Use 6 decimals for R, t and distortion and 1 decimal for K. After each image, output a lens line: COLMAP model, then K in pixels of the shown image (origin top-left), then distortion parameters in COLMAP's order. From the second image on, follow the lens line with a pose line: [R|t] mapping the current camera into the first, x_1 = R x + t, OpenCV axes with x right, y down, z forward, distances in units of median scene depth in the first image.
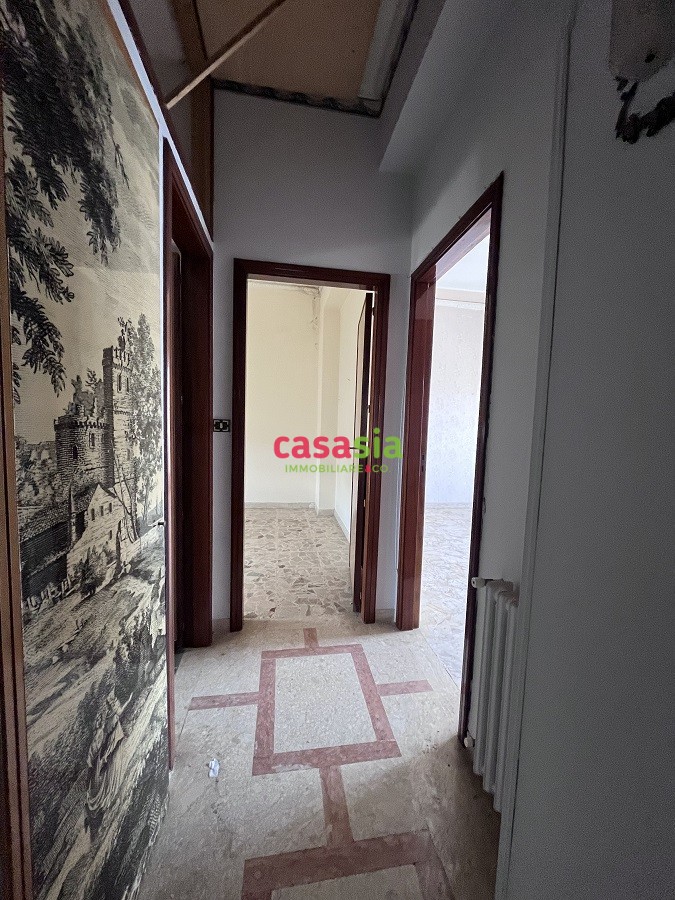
lens RADIAL K [[365.2, 0, 338.6], [0, 365.2, 451.2], [0, 0, 1]] dist [-0.001422, -0.000247]
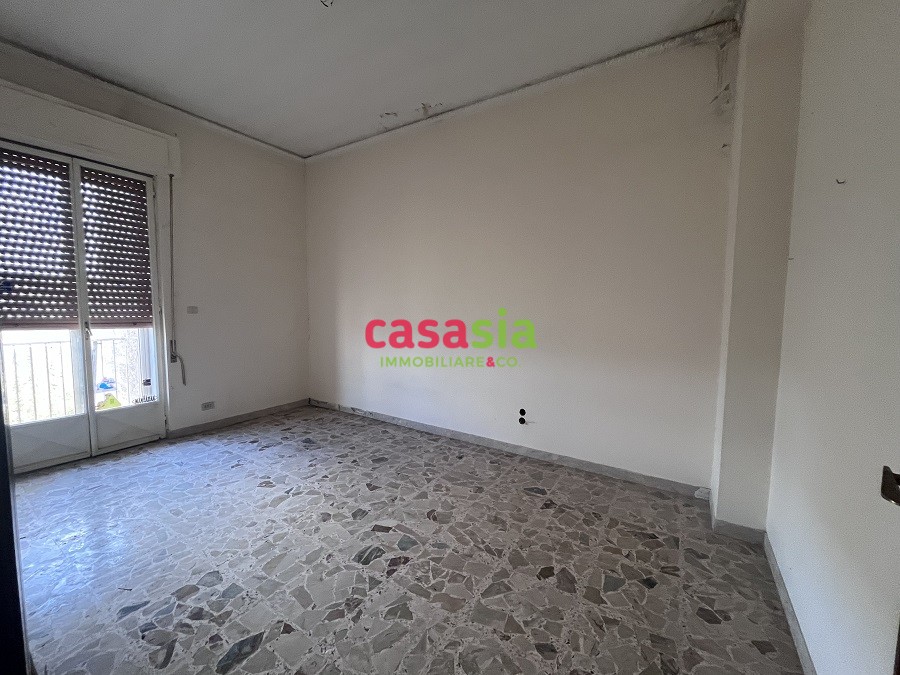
lens RADIAL K [[365.2, 0, 451.3], [0, 365.2, 334.8], [0, 0, 1]] dist [-0.001422, -0.000247]
pose [[0.742839, 0.023212, -0.669068, -0.005168], [-0.035009, 0.999378, -0.004198, -0.050389], [0.668554, 0.026542, 0.743189, 0.540228]]
